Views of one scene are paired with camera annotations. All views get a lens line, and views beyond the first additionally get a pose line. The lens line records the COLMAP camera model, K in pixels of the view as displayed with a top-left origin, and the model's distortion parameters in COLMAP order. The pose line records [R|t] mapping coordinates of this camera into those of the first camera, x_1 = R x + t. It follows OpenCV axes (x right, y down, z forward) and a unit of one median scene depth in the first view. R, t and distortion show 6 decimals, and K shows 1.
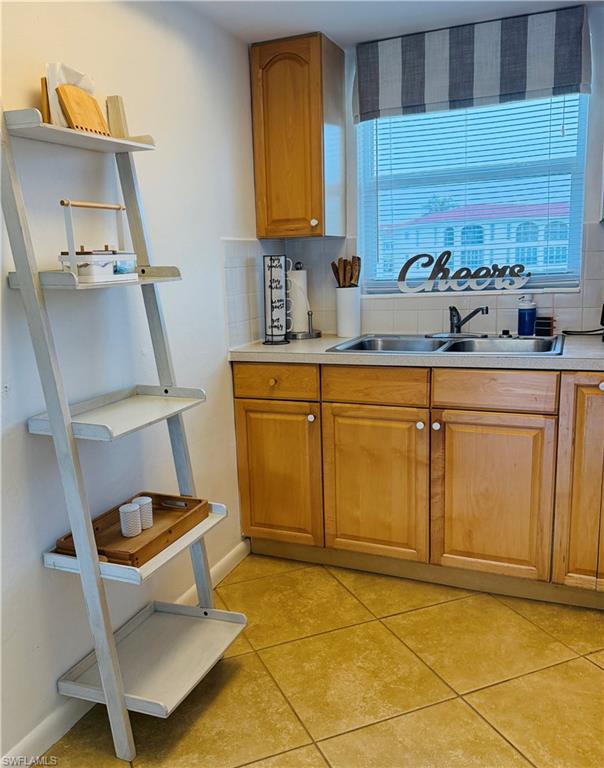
lens RADIAL K [[666.3, 0, 286.9], [0, 666.3, 387.6], [0, 0, 1]] dist [0.144291, -0.253848]
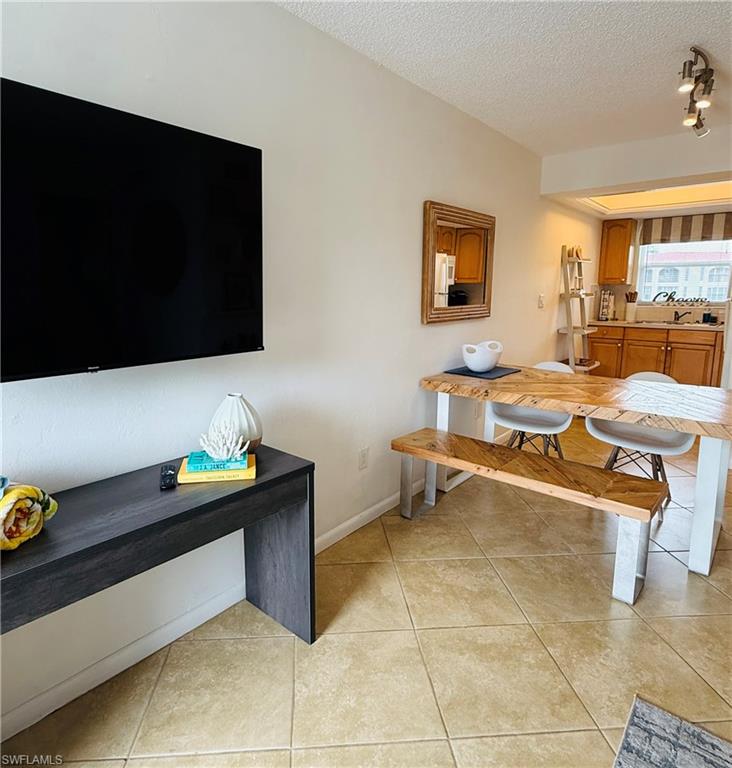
lens RADIAL K [[457.5, 0, 363.9], [0, 457.5, 353.9], [0, 0, 1]] dist [0.004460, 0.002014]
pose [[0.950348, 0.084389, -0.299527, -0.415661], [-0.096571, 0.994985, -0.026074, 0.239550], [0.295824, 0.053705, 0.953732, -1.237122]]
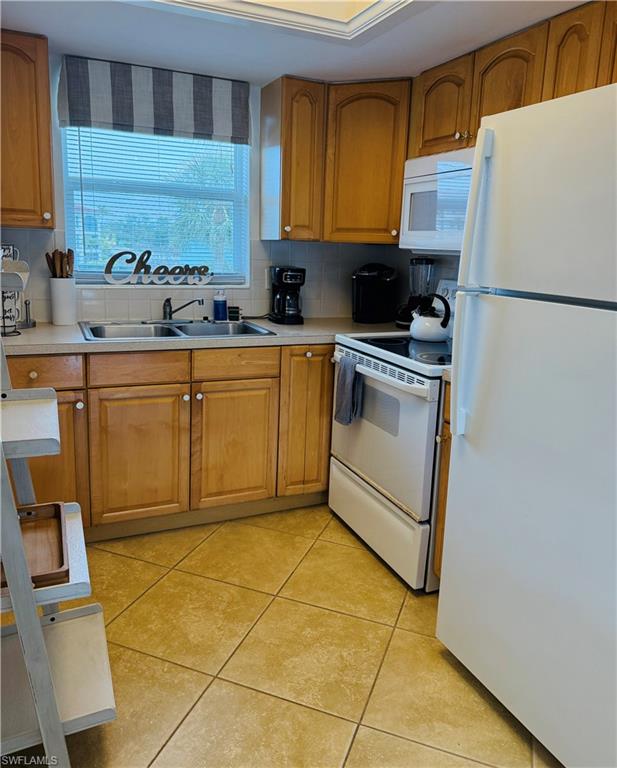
lens RADIAL K [[570.5, 0, 308.1], [0, 570.5, 349.1], [0, 0, 1]] dist [0.110441, -0.180802]
pose [[0.672717, -0.066294, 0.736924, -0.366675], [0.075521, 0.996928, 0.020743, -0.032340], [-0.736036, 0.041698, 0.675657, 0.123432]]
